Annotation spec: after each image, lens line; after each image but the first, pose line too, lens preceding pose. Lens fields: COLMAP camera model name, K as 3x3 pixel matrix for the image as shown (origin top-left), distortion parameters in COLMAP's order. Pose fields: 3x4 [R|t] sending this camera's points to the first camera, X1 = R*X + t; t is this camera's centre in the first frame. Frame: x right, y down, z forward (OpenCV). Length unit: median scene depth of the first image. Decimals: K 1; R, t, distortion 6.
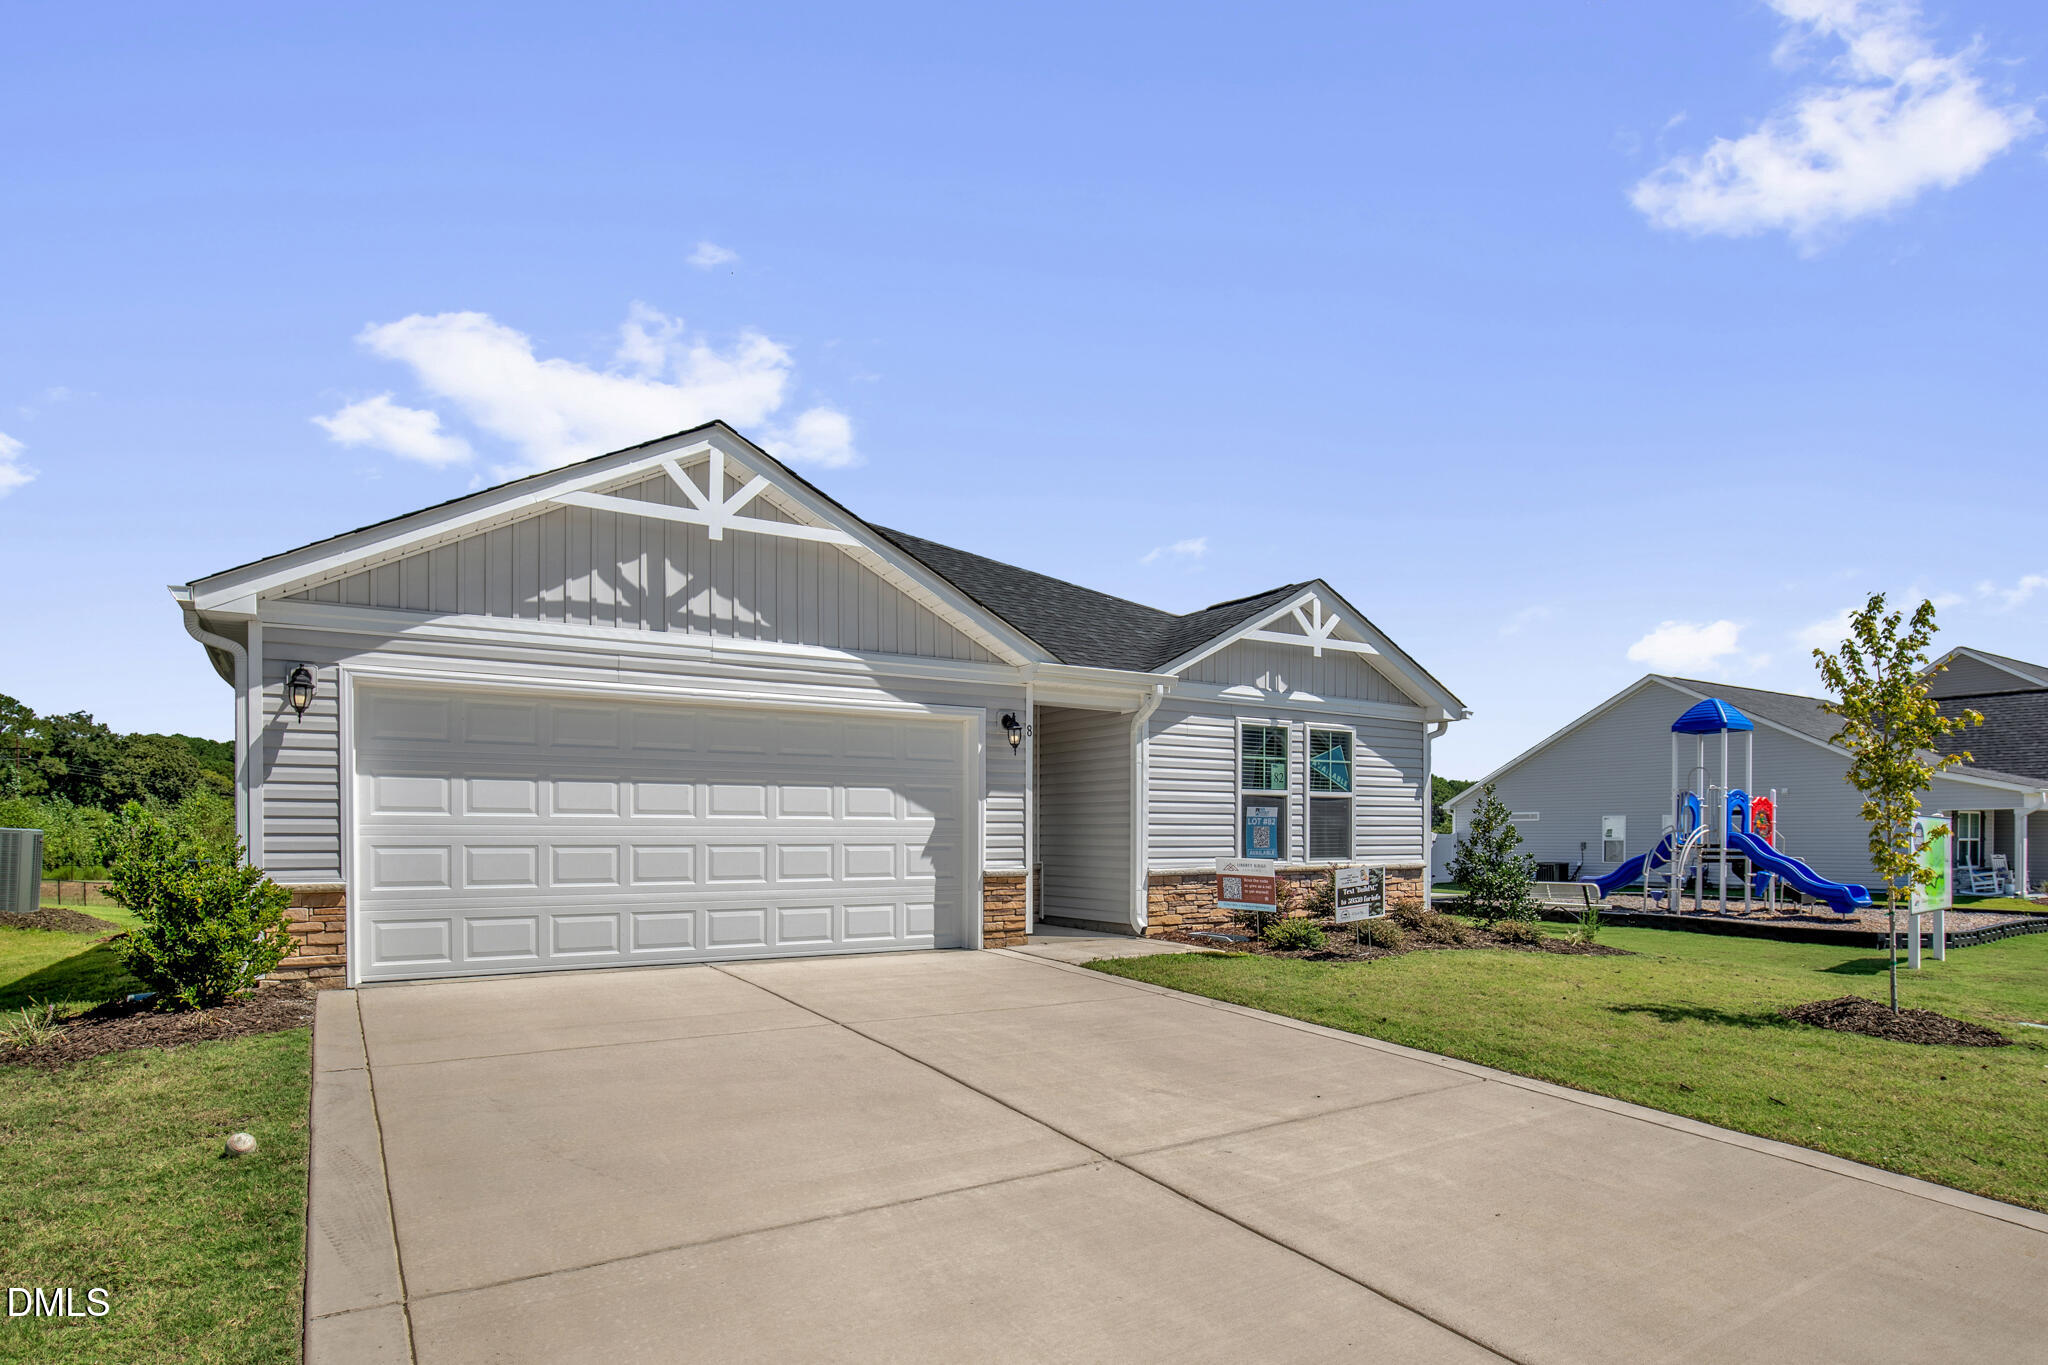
lens RADIAL K [[1120.1, 0, 1017.8], [0, 1120.1, 870.4], [0, 0, 1]] dist [-0.000065, 0.000226]
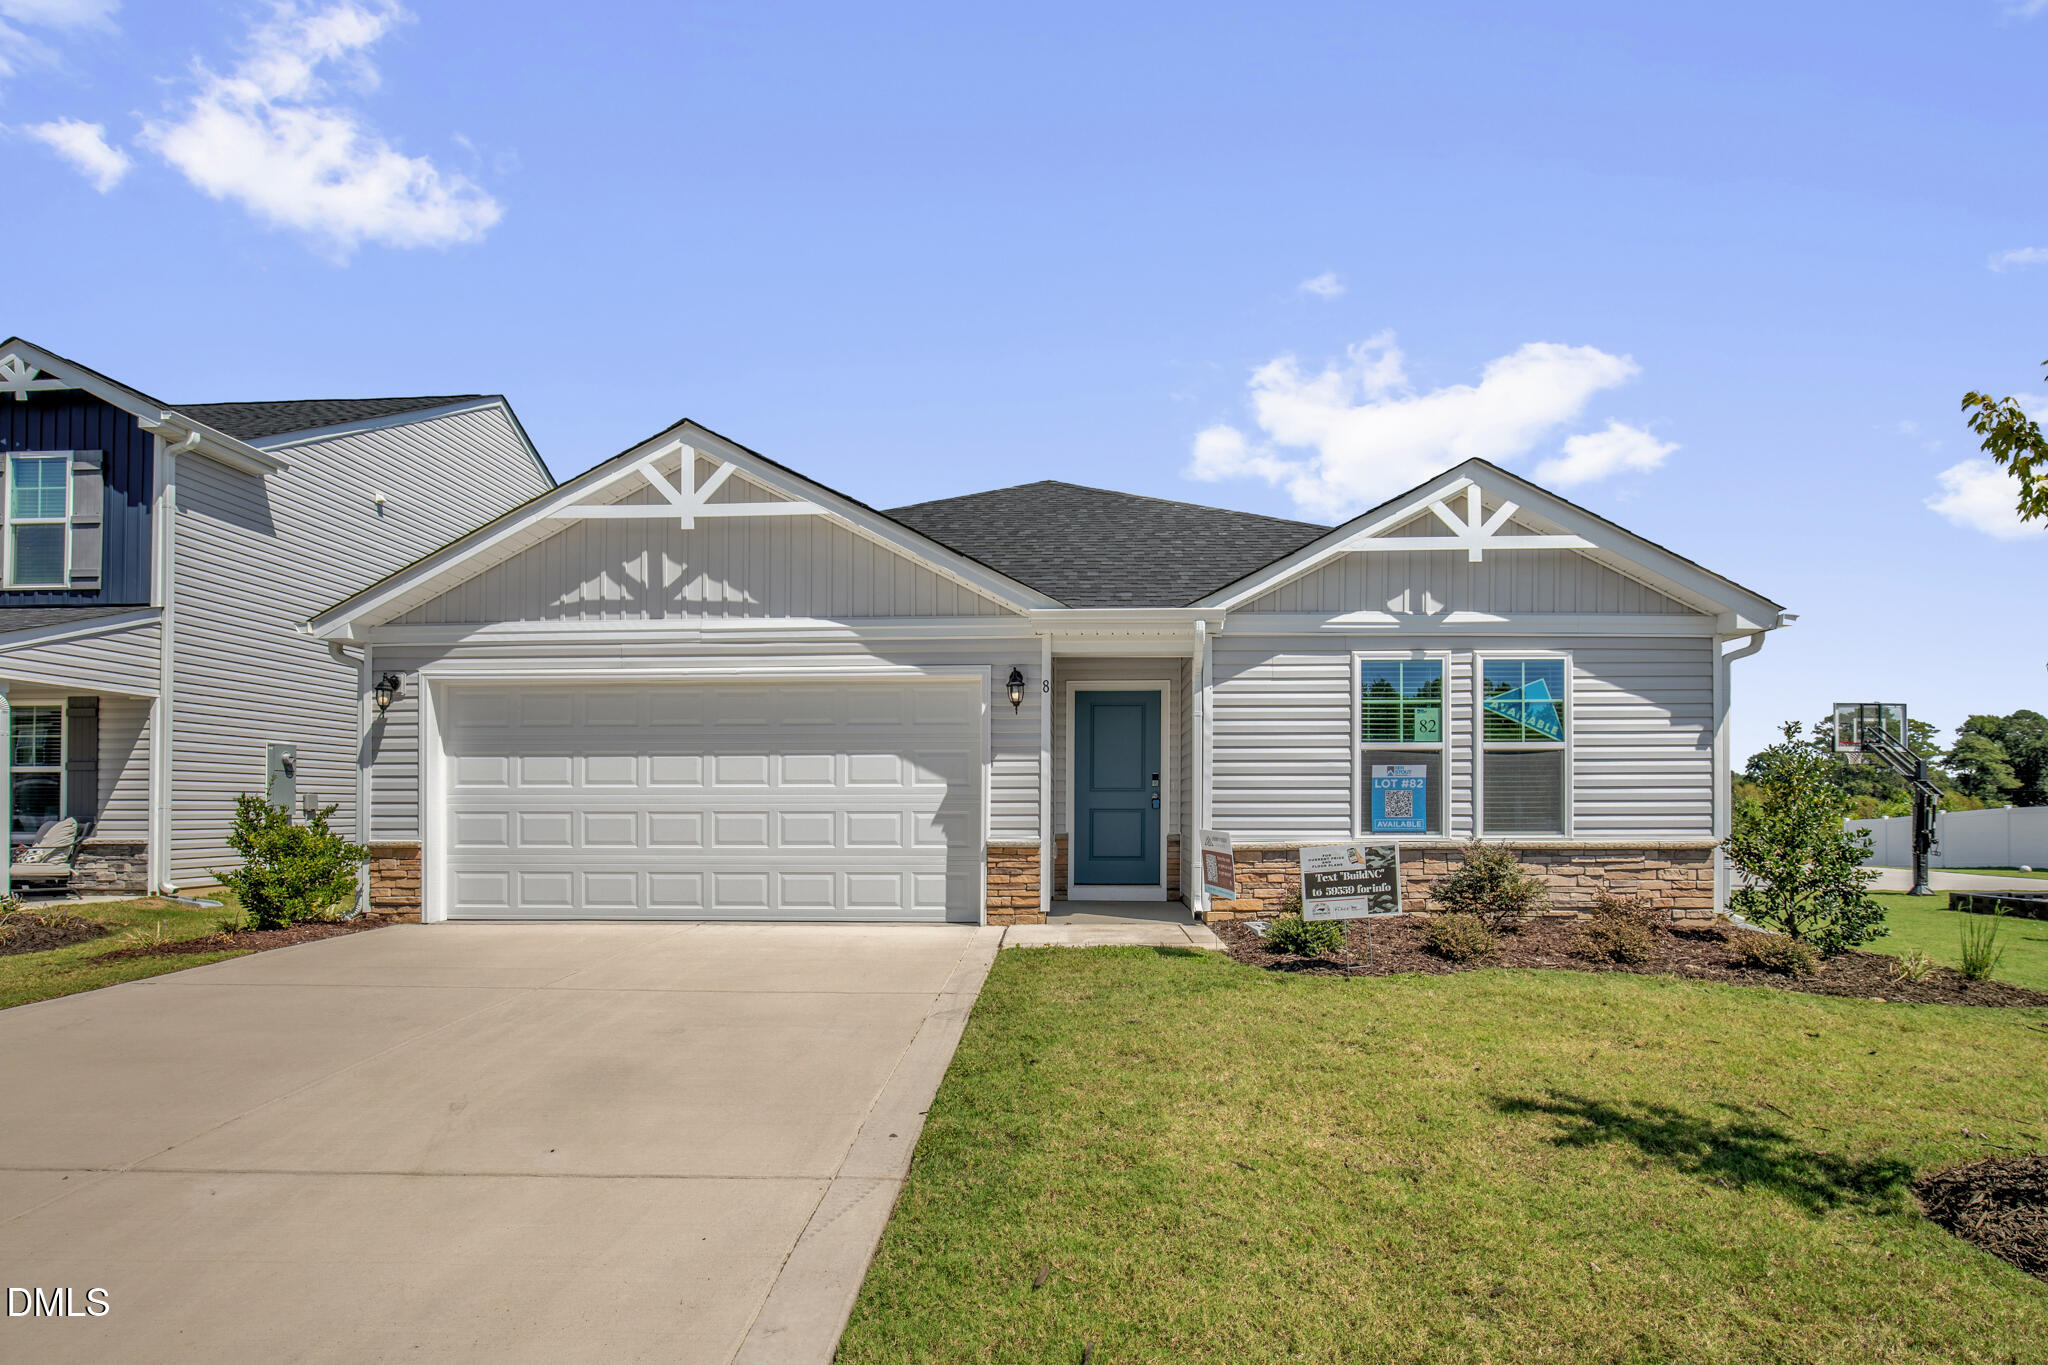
lens RADIAL K [[1015.9, 0, 1026.0], [0, 1015.9, 813.7], [0, 0, 1]] dist [-0.012880, -0.000173]
pose [[0.827458, 0.002859, -0.561520, 0.464891], [-0.015515, 0.999722, -0.017773, -0.007443], [0.561313, 0.023419, 0.827272, 0.323296]]
